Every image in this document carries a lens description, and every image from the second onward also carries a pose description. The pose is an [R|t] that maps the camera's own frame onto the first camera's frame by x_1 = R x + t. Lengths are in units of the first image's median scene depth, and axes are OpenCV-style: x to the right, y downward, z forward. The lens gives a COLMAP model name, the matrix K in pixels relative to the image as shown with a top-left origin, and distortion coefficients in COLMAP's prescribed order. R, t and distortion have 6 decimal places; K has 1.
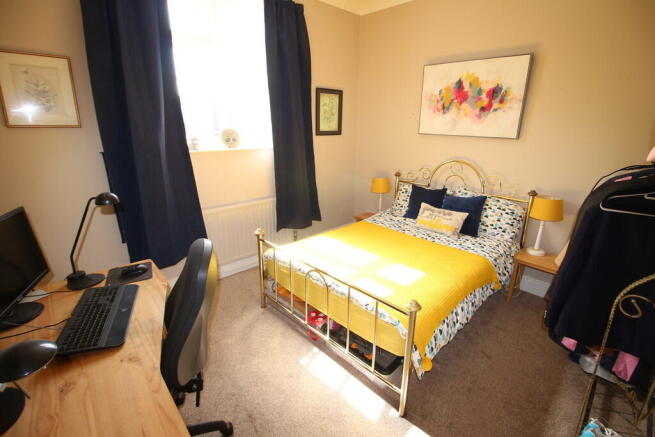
lens RADIAL K [[309.3, 0, 327.5], [0, 309.3, 218.5], [0, 0, 1]] dist [-0.000903, -0.000005]
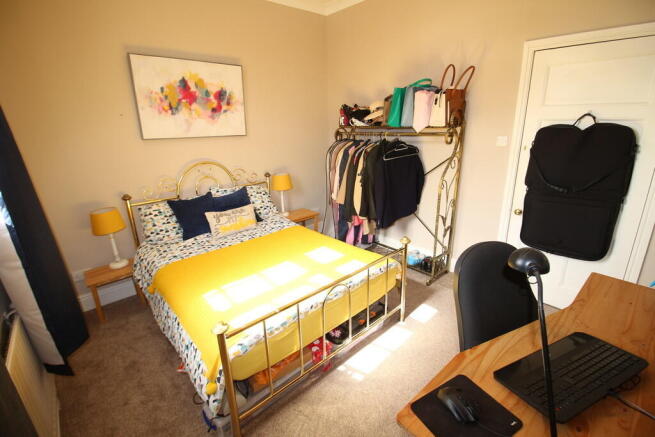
lens RADIAL K [[309.3, 0, 327.5], [0, 309.3, 218.5], [0, 0, 1]] dist [-0.000903, -0.000005]
pose [[0.007528, -0.314121, 0.949353, -0.604793], [0.324316, 0.898829, 0.294832, -0.205295], [-0.945919, 0.305671, 0.108641, 0.625876]]
